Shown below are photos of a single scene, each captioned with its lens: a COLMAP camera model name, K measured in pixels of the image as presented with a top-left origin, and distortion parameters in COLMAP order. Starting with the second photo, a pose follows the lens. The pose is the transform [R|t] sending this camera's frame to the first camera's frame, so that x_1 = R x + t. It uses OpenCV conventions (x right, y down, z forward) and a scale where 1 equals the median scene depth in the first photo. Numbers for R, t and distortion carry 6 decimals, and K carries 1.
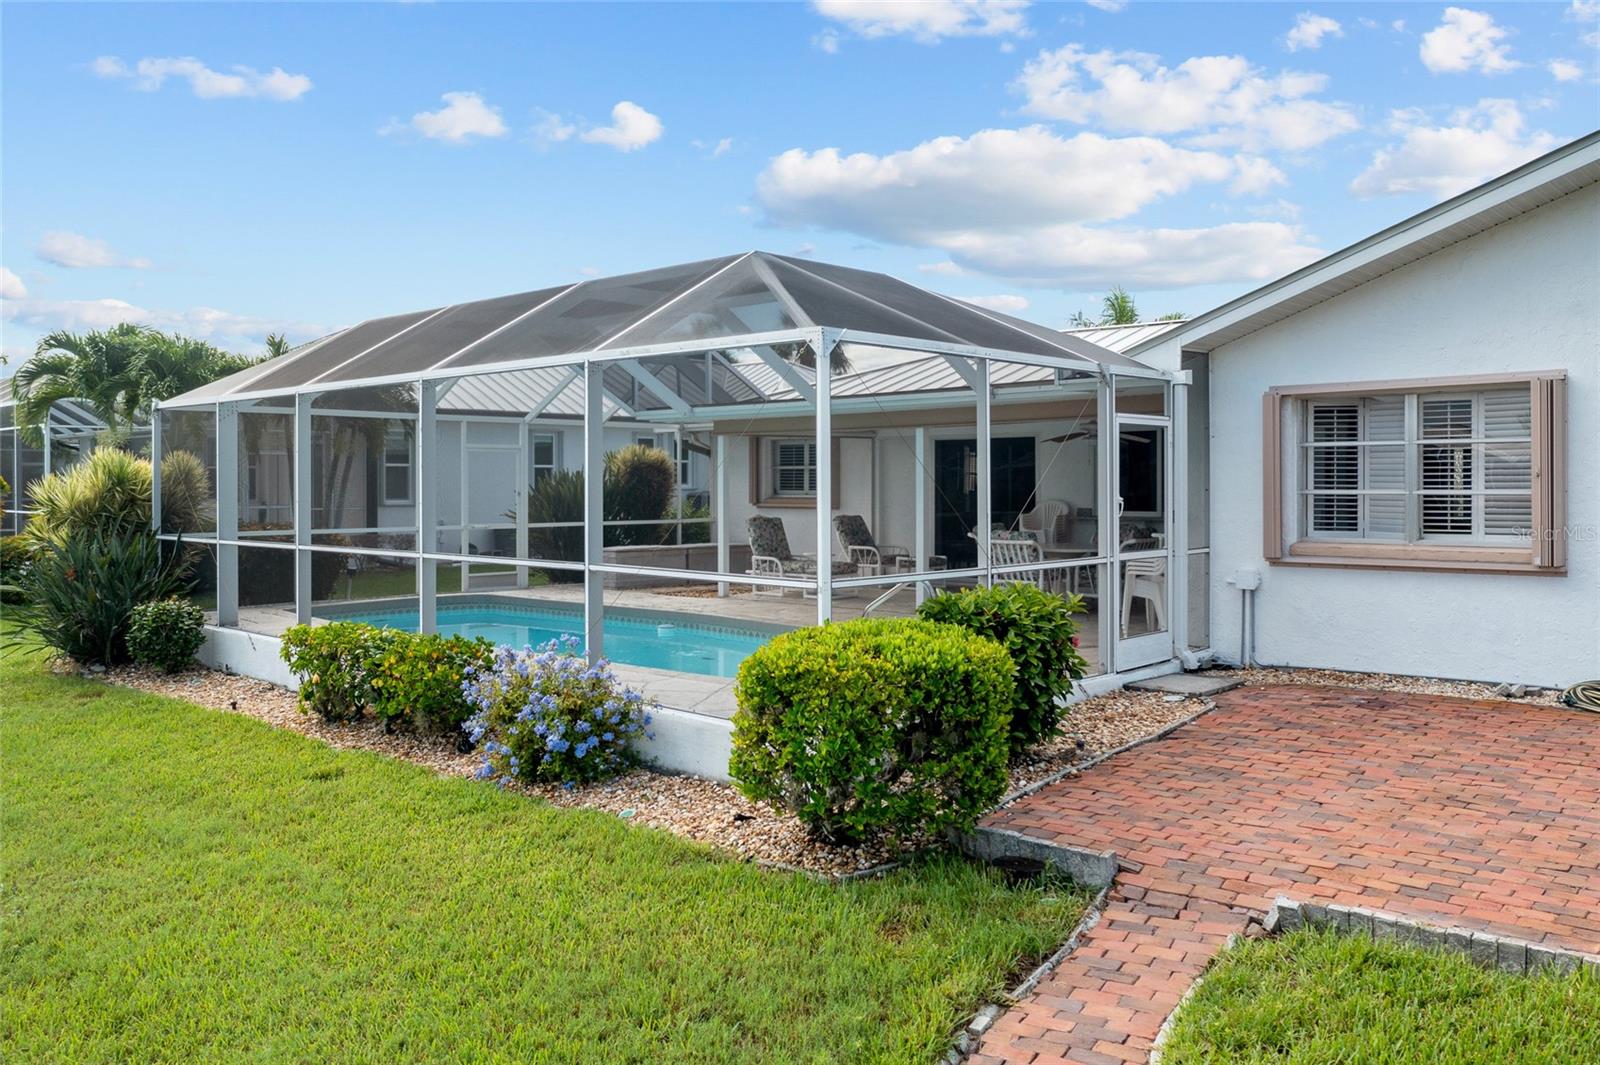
lens RADIAL K [[1266.4, 0, 802.4], [0, 1266.4, 496.4], [0, 0, 1]] dist [-0.014395, -0.006475]
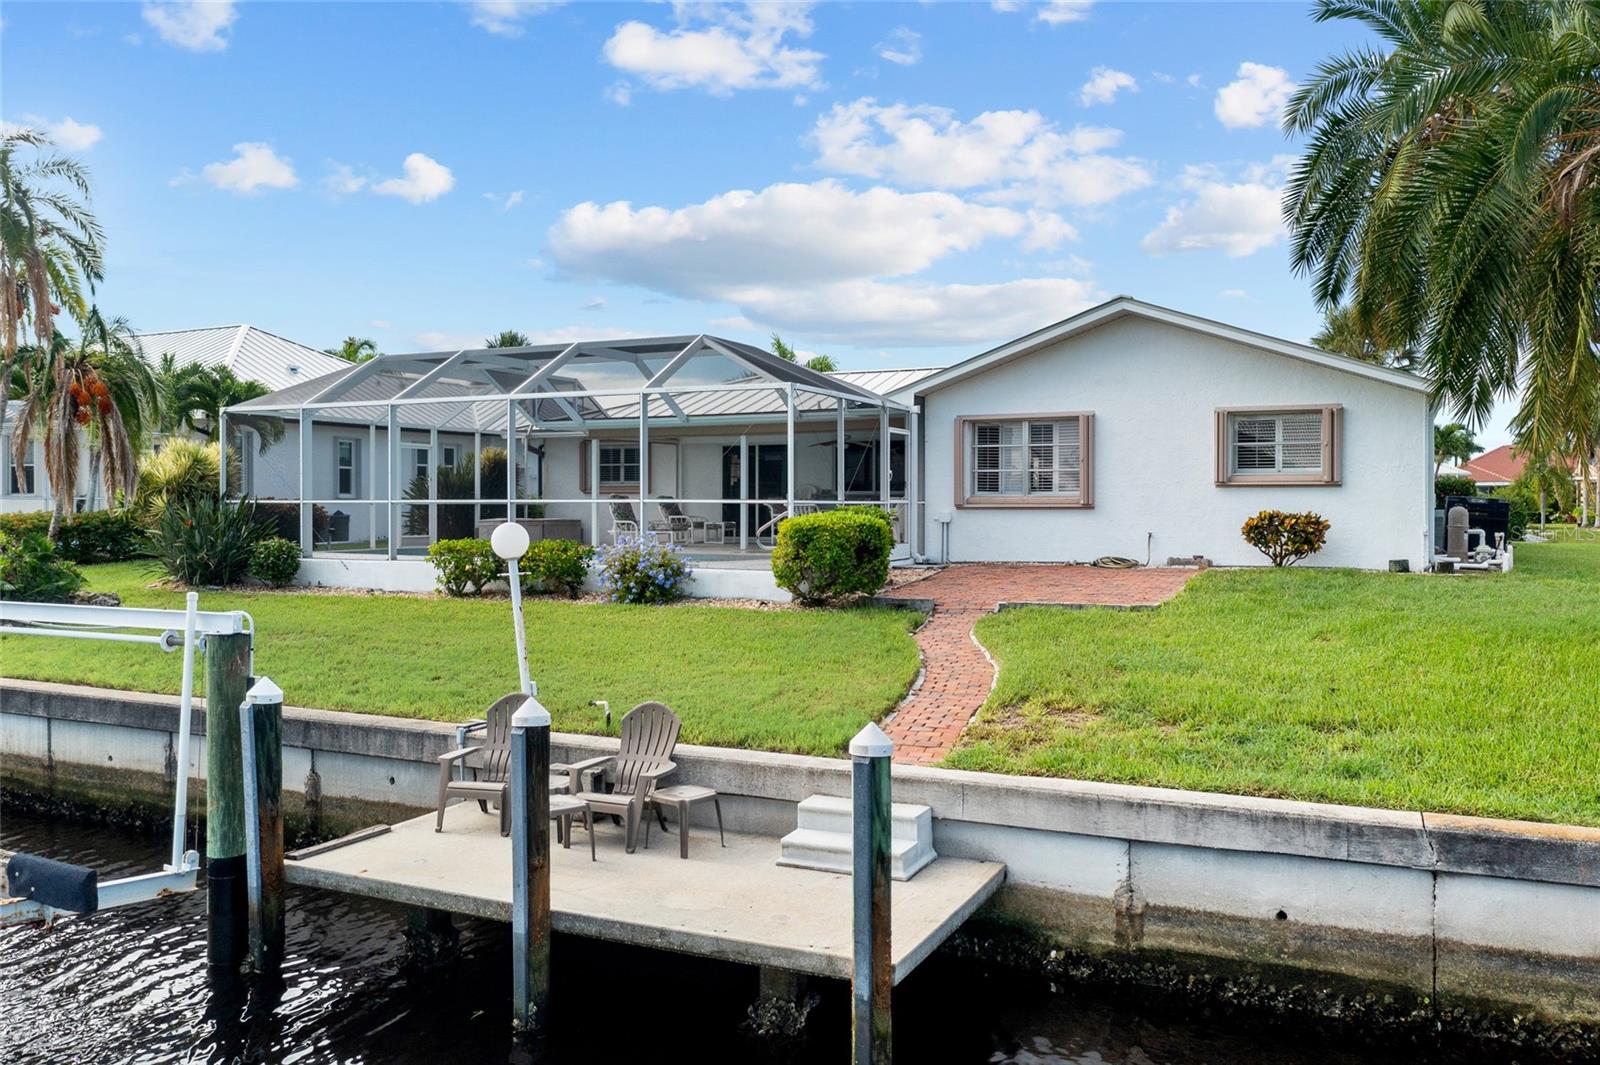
lens RADIAL K [[1267.2, 0, 800.0], [0, 1267.2, 532.5], [0, 0, 1]] dist [-0.014743, -0.003015]
pose [[0.951975, -0.003025, 0.306160, -0.478967], [-0.000118, 0.999947, 0.010248, 0.076250], [-0.306175, -0.009792, 0.951925, -0.813555]]
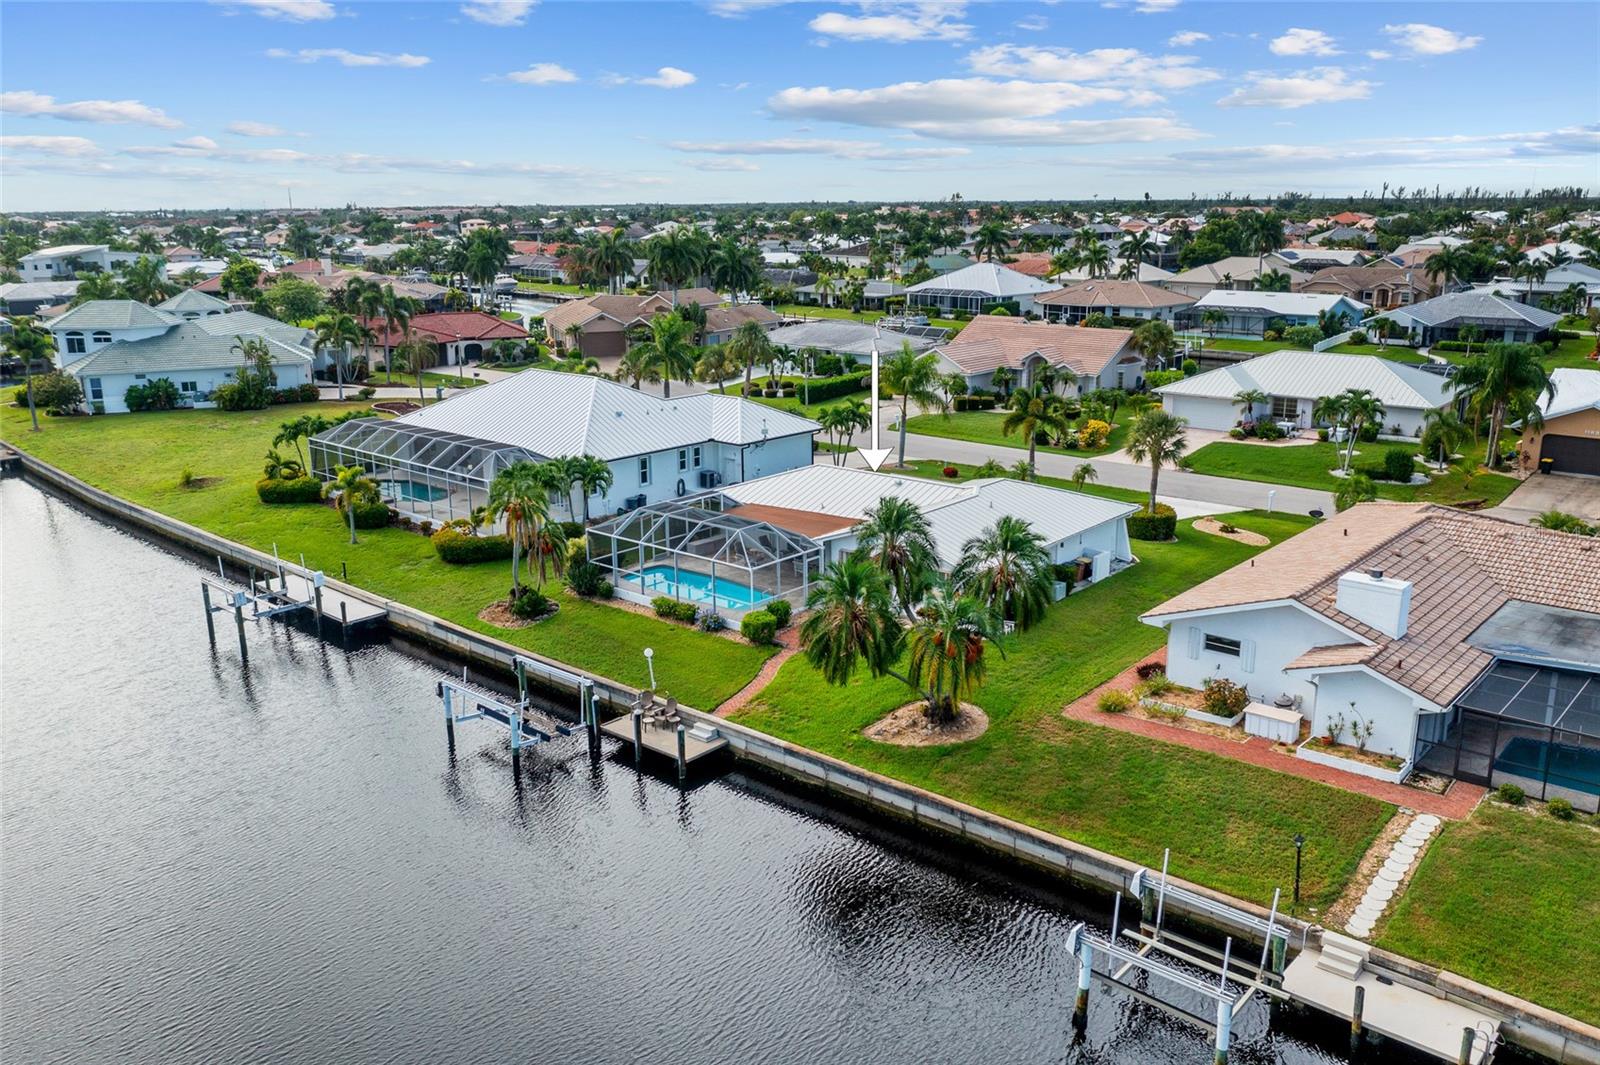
lens RADIAL K [[1251.4, 0, 800.0], [0, 1251.4, 532.5], [0, 0, 1]] dist [-0.003208, 0.004263]
pose [[0.999154, -0.017758, 0.037102, 0.023463], [0.008200, 0.969892, 0.243397, -1.496659], [-0.040307, -0.242887, 0.969217, -4.201244]]
